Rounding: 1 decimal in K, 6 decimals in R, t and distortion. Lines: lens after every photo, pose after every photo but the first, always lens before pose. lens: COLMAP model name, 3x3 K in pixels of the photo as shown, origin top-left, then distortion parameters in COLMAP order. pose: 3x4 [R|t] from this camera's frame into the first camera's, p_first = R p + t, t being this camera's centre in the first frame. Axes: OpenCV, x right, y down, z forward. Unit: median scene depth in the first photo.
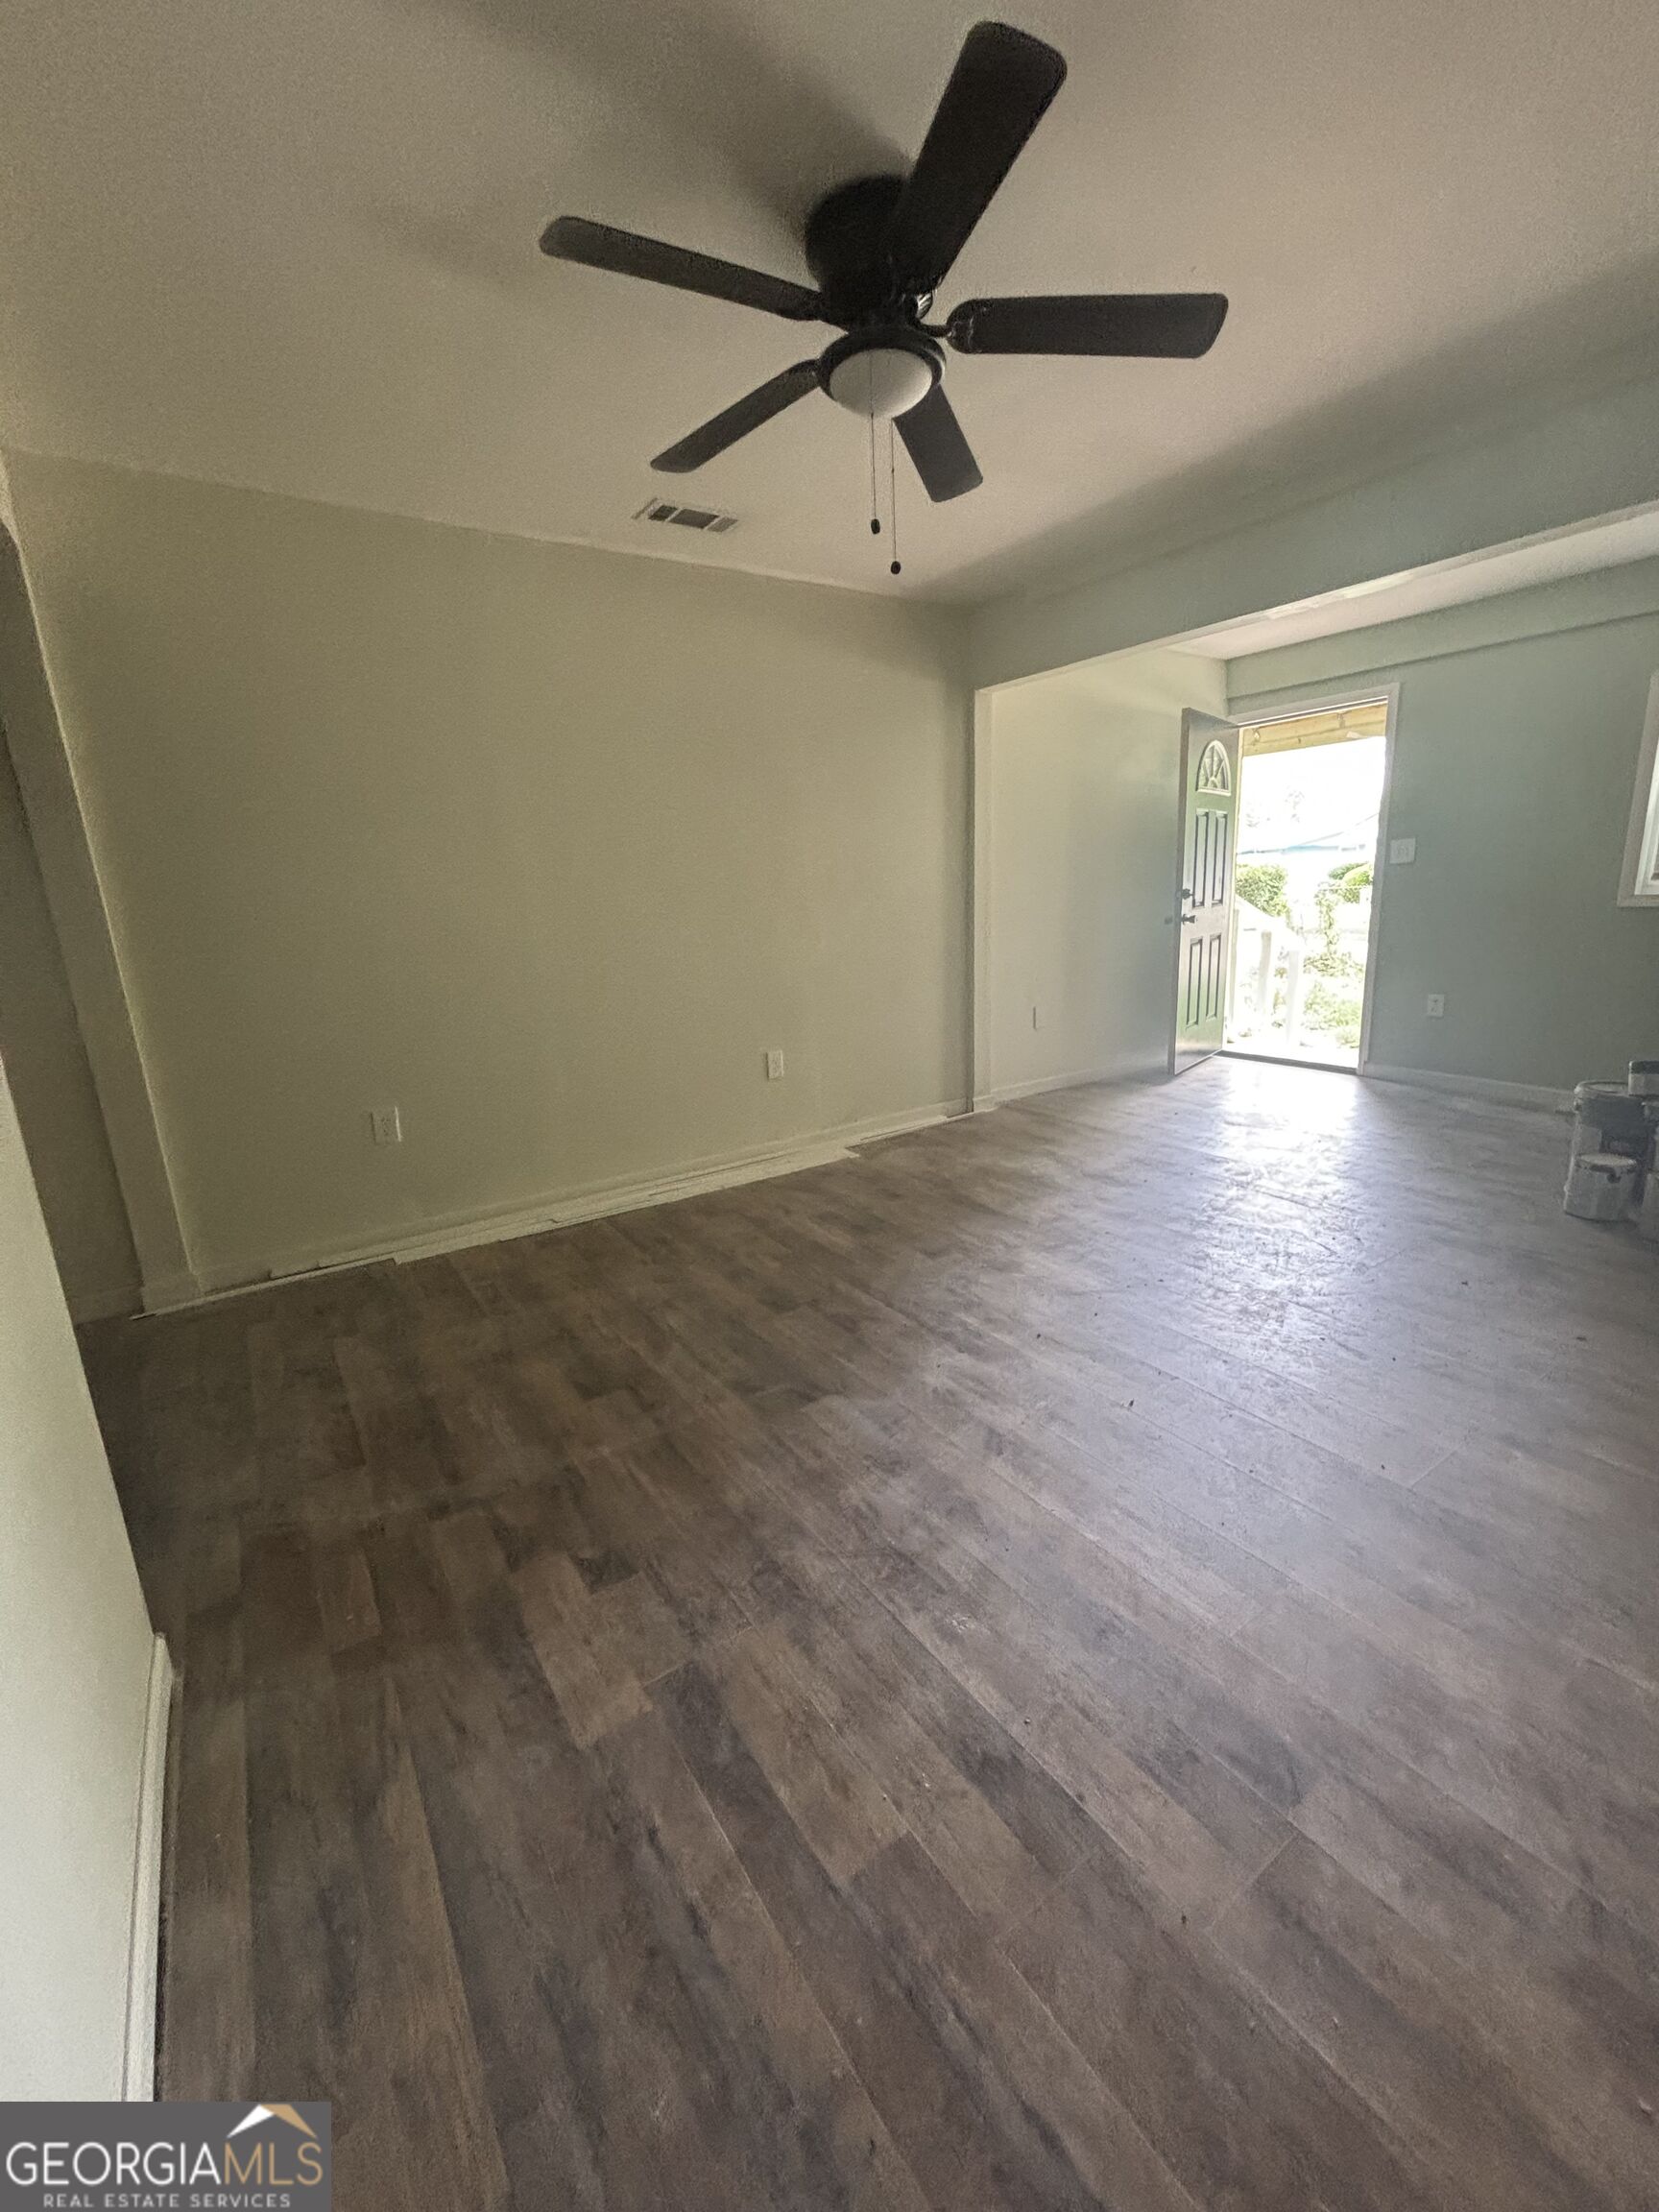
lens RADIAL K [[901.3, 0, 830.5], [0, 901.3, 1105.9], [0, 0, 1]] dist [-0.001921, 0.000264]
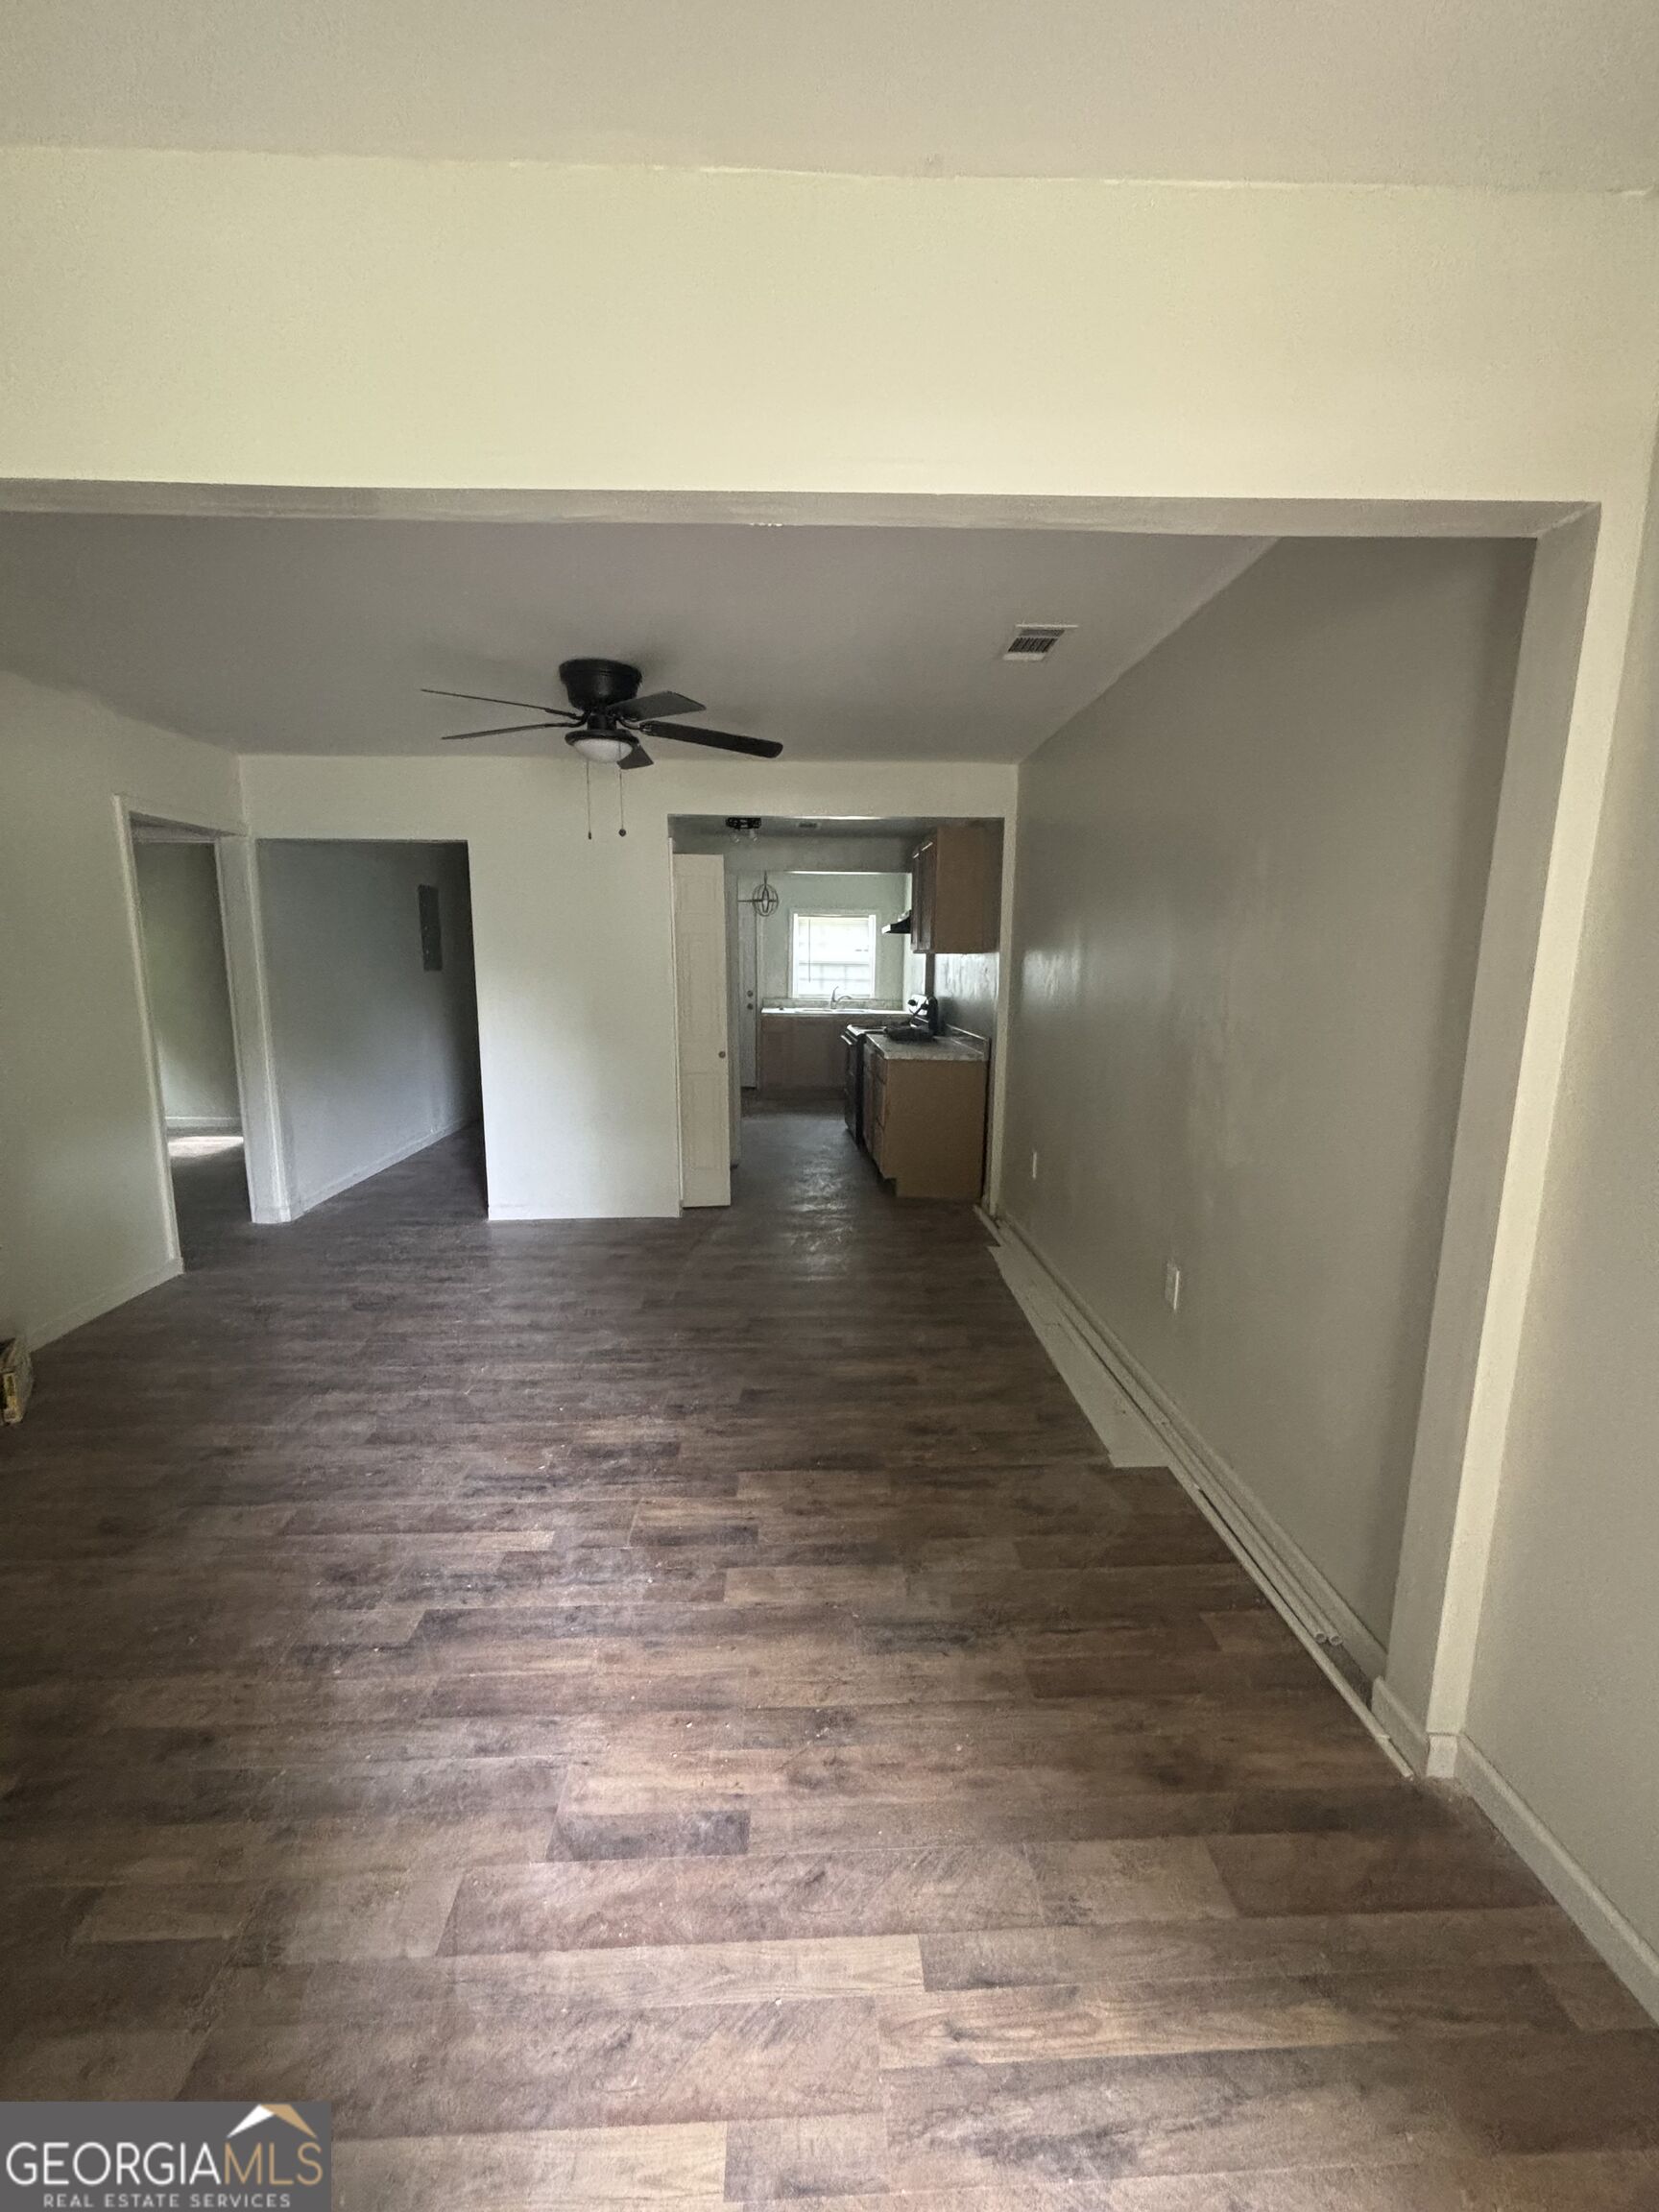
lens RADIAL K [[901.3, 0, 831.6], [0, 901.3, 1107.9], [0, 0, 1]] dist [-0.001921, 0.000264]
pose [[-0.529898, 0.181004, -0.828520, 0.787701], [-0.186579, 0.928139, 0.322098, -0.440160], [0.827283, 0.325264, -0.458047, 1.341851]]
